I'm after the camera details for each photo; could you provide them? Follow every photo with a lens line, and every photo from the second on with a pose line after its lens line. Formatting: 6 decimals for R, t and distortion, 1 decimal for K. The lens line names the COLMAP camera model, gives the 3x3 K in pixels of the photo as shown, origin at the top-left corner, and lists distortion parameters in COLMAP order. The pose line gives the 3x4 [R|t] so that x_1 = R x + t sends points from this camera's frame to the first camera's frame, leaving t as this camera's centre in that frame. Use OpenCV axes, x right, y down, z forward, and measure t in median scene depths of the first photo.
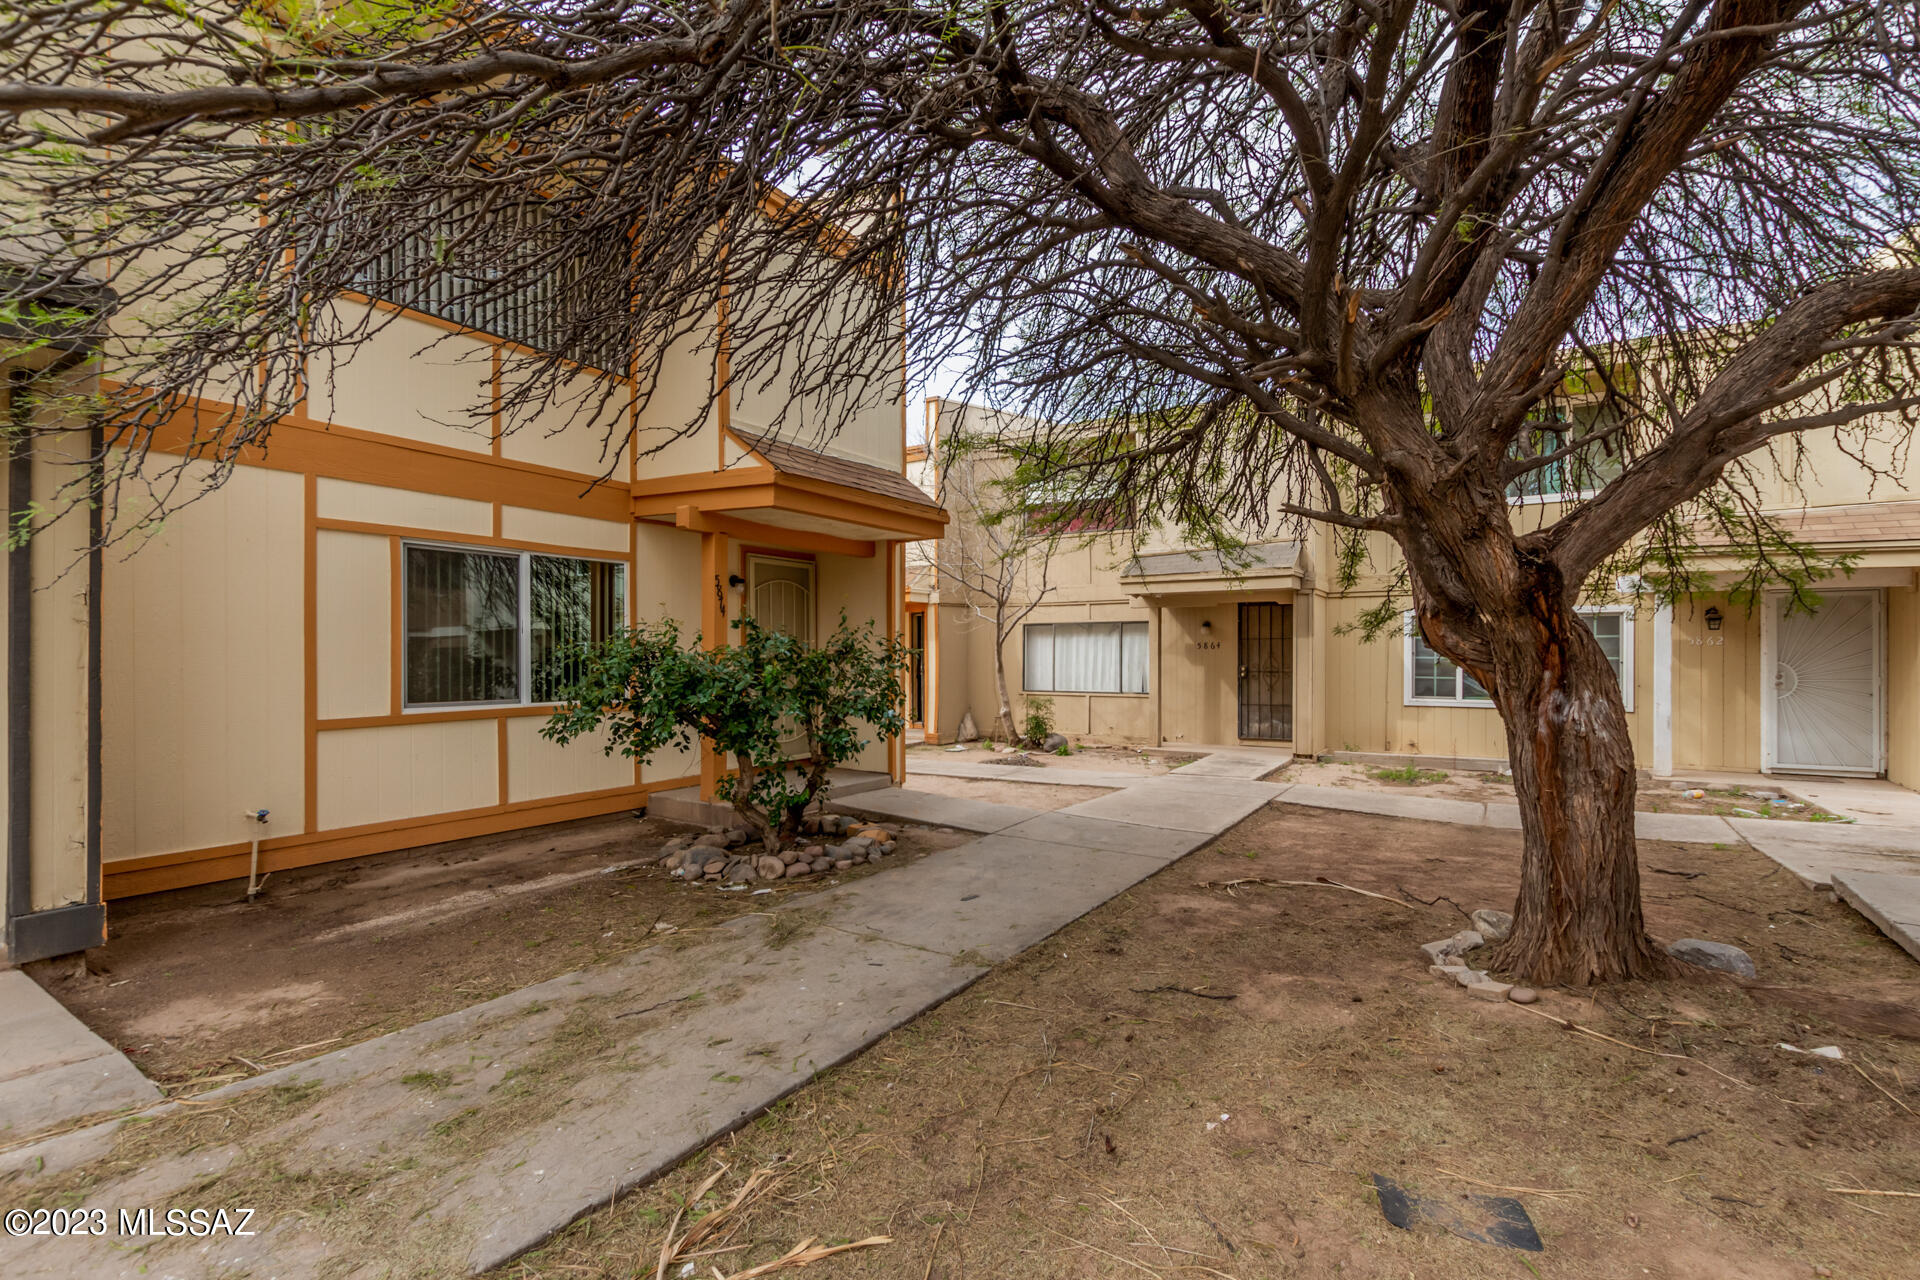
lens RADIAL K [[882.0, 0, 964.3], [0, 882.0, 636.4], [0, 0, 1]] dist [0.004815, -0.004207]
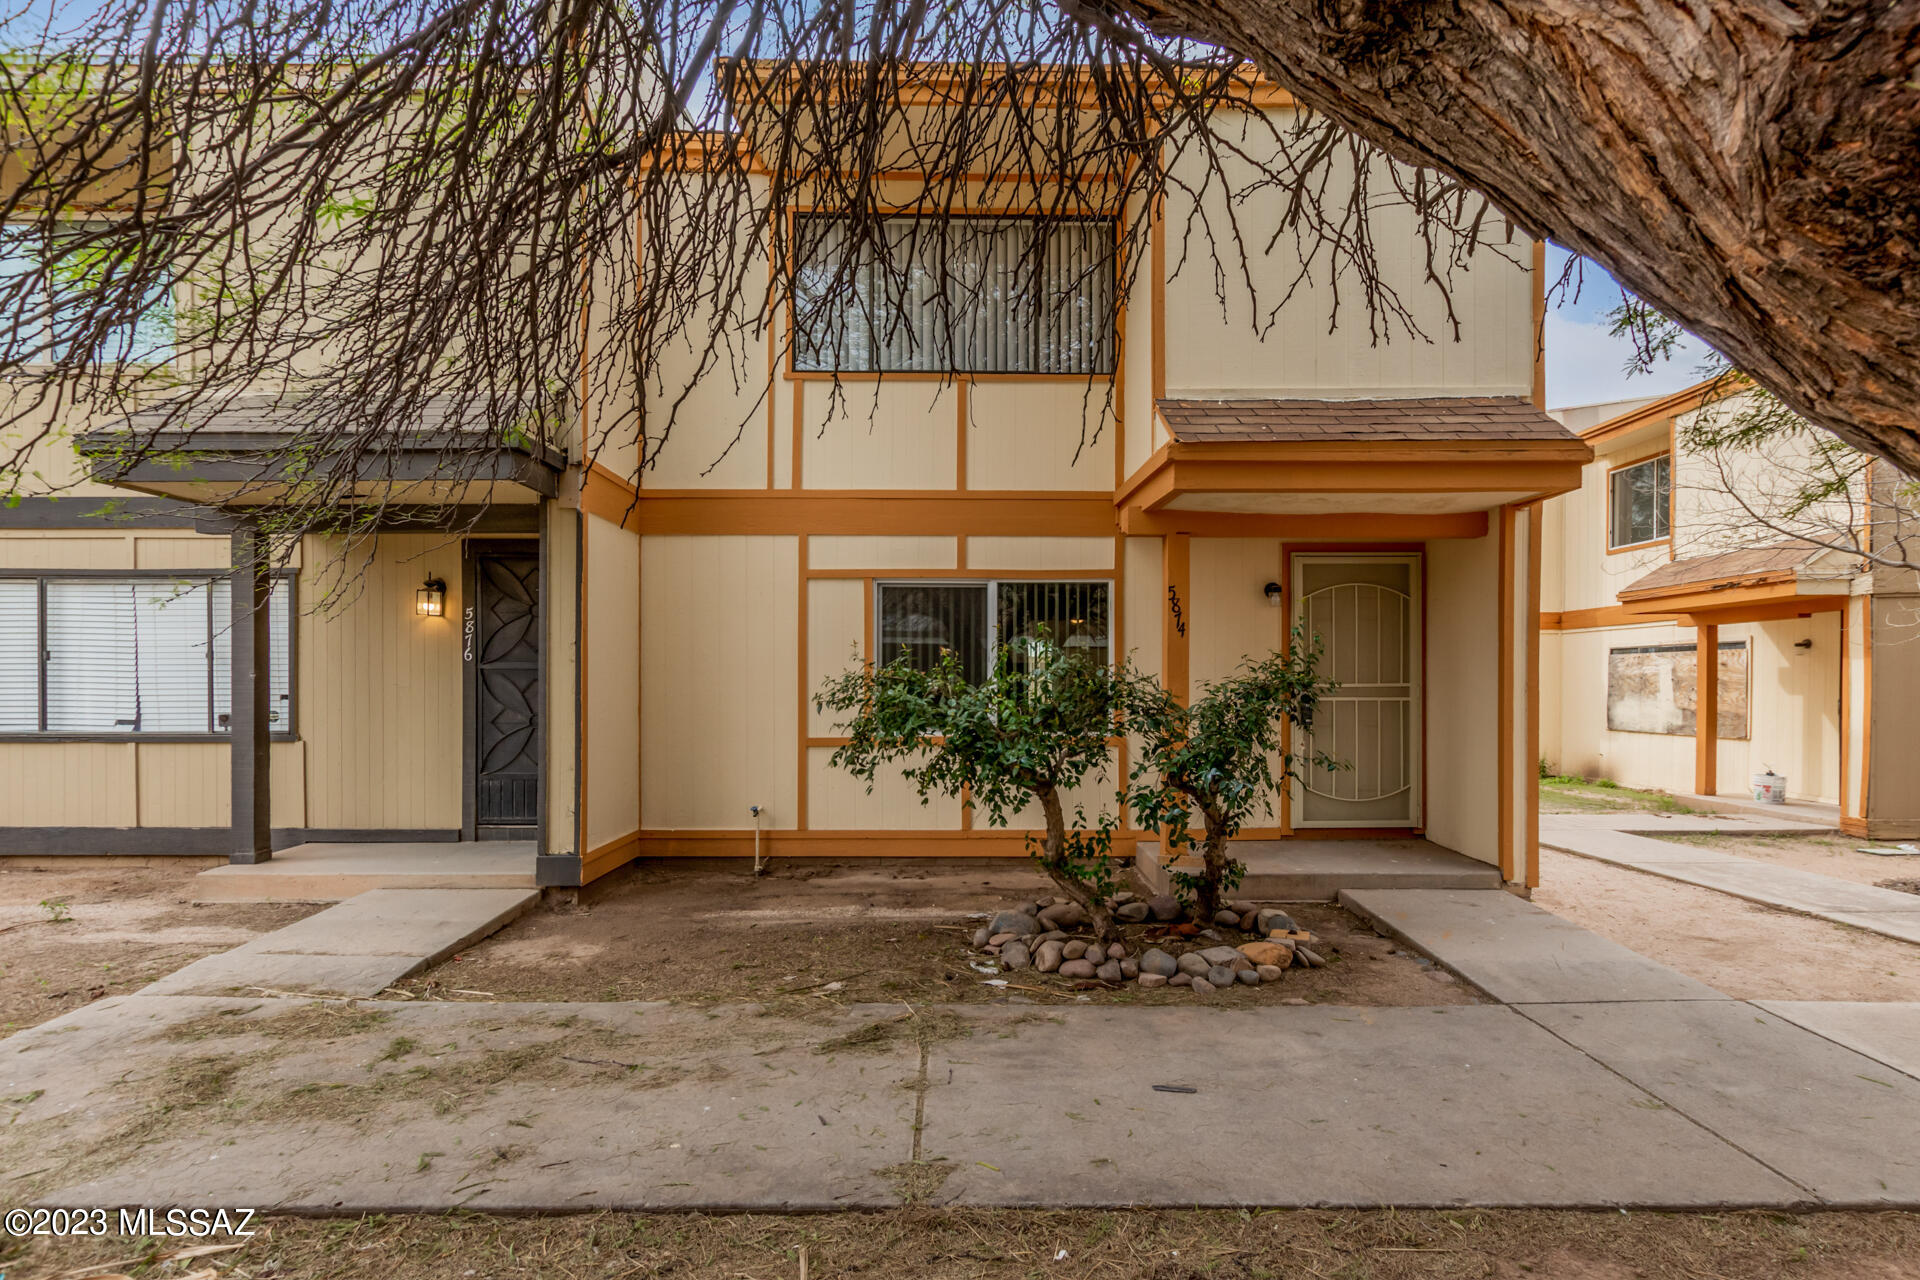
lens RADIAL K [[899.1, 0, 963.0], [0, 899.1, 690.8], [0, 0, 1]] dist [0.004135, 0.000274]
pose [[0.538695, 0.008953, -0.842453, 0.483182], [0.016892, 0.999628, 0.021425, 0.008861], [0.842332, -0.025772, 0.538343, 0.601557]]
